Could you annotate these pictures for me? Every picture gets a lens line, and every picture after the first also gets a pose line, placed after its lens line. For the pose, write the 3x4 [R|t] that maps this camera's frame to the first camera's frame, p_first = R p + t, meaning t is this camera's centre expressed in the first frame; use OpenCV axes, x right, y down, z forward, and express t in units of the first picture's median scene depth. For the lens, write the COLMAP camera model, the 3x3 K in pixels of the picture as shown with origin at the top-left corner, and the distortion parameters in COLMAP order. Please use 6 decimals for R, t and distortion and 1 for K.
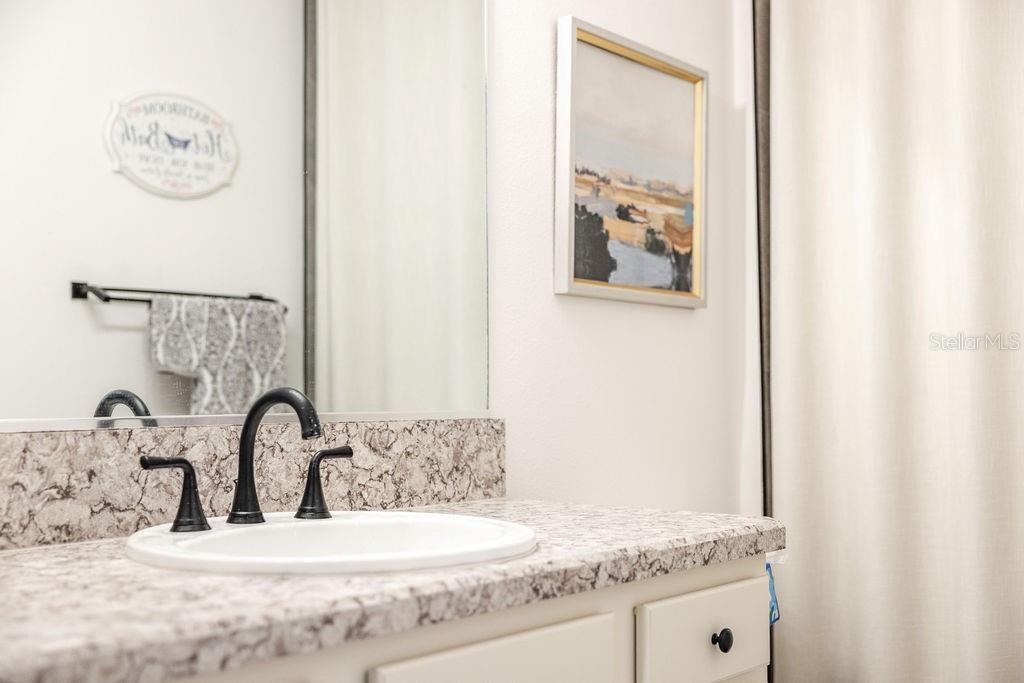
lens RADIAL K [[1227.0, 0, 497.5], [0, 1227.0, 326.1], [0, 0, 1]] dist [0.002771, -0.016518]
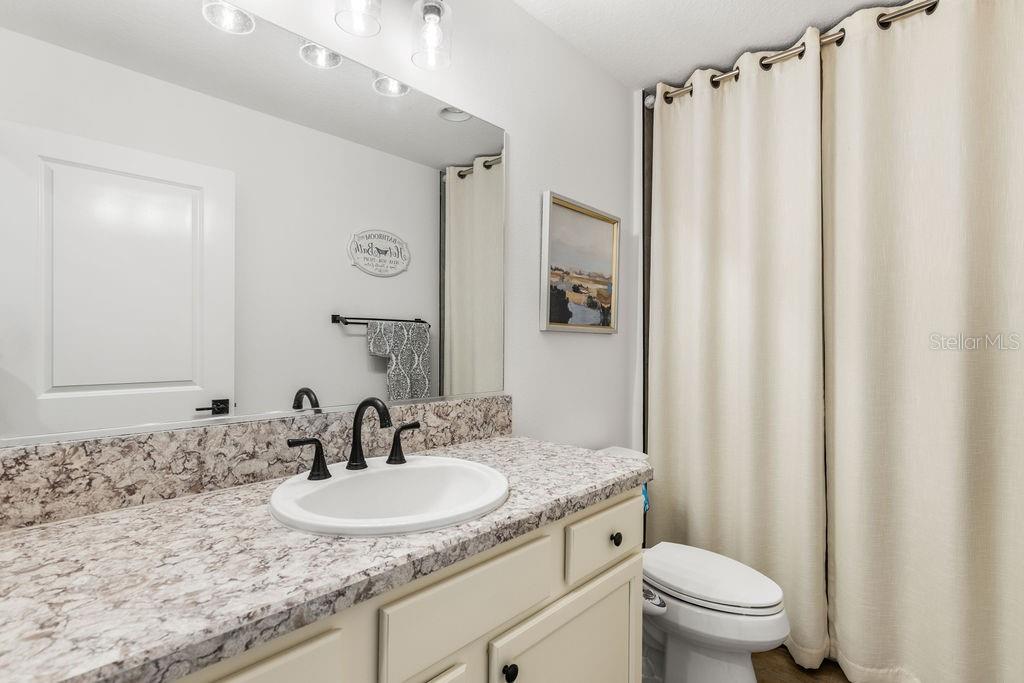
lens RADIAL K [[481.3, 0, 508.3], [0, 481.3, 344.0], [0, 0, 1]] dist [-0.002963, -0.000349]
pose [[0.997747, 0.009922, -0.066344, 0.057177], [-0.006473, 0.998626, 0.051995, -0.053790], [0.066769, -0.051449, 0.996441, 0.248389]]
